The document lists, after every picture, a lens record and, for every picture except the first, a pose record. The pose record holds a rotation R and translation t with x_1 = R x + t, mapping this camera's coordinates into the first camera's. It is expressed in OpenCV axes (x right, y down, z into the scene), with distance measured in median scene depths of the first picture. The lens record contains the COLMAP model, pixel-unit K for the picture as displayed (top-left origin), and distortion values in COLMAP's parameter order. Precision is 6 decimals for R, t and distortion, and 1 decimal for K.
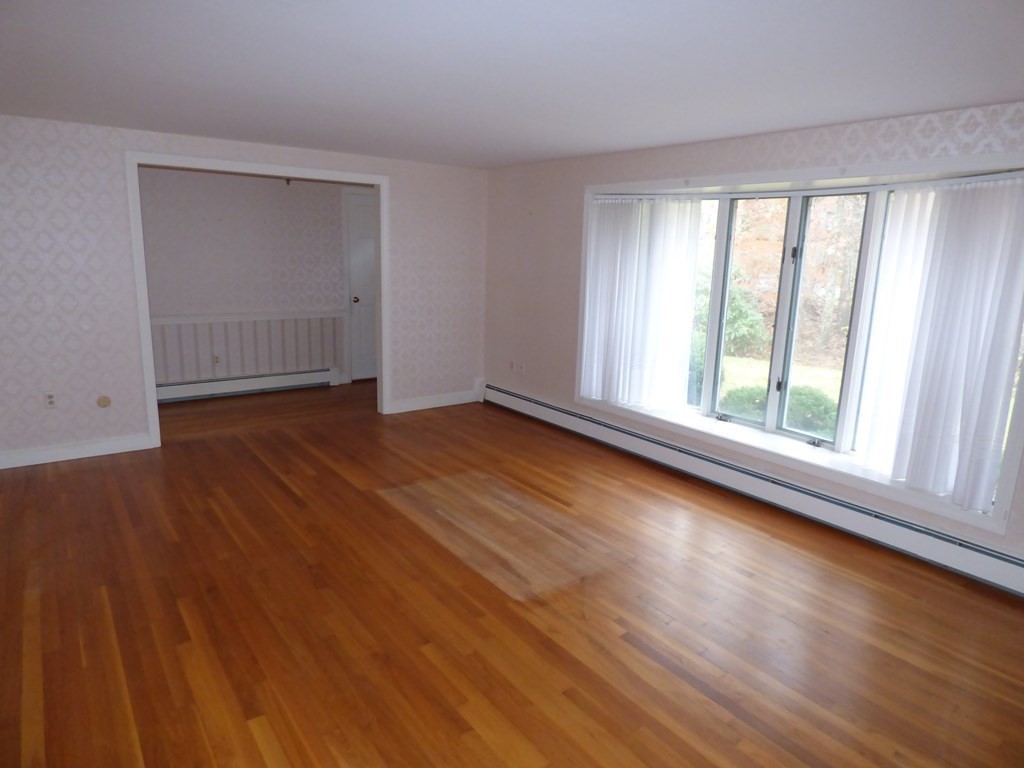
lens RADIAL K [[625.0, 0, 514.6], [0, 625.0, 379.3], [0, 0, 1]] dist [-0.002448, -0.001311]
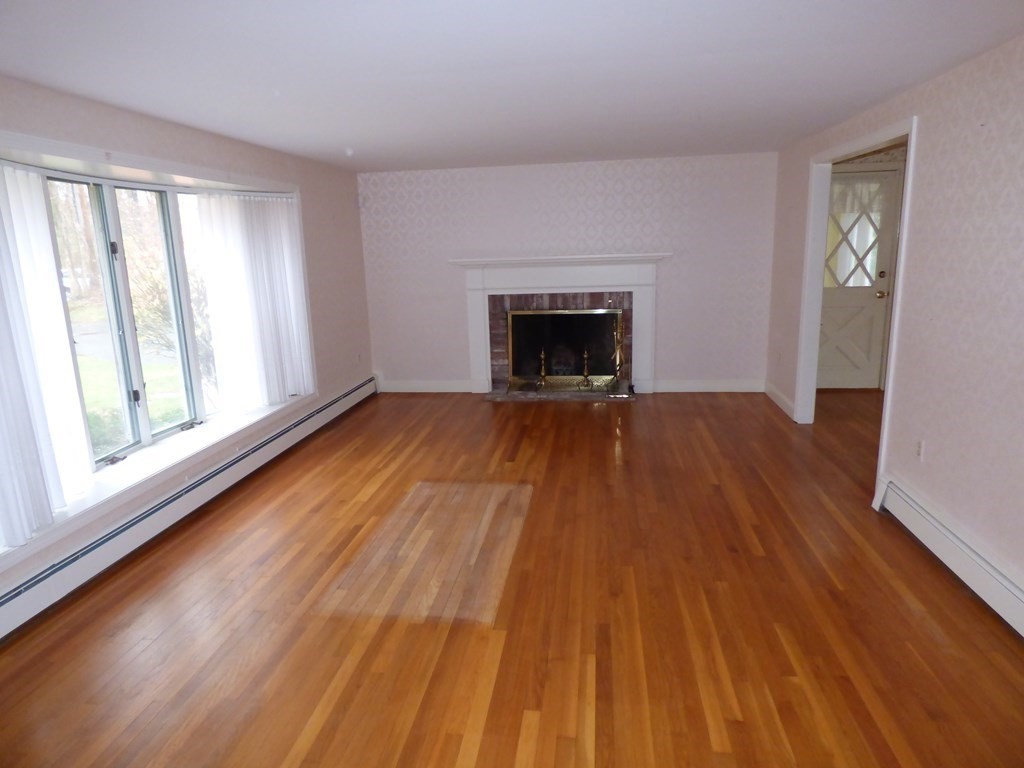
lens RADIAL K [[625.0, 0, 514.6], [0, 625.0, 379.3], [0, 0, 1]] dist [-0.002448, -0.001311]
pose [[-0.707502, -0.159283, 0.688527, -0.733723], [0.153752, 0.916240, 0.369952, -0.326683], [-0.689783, 0.367604, -0.623752, 1.470702]]
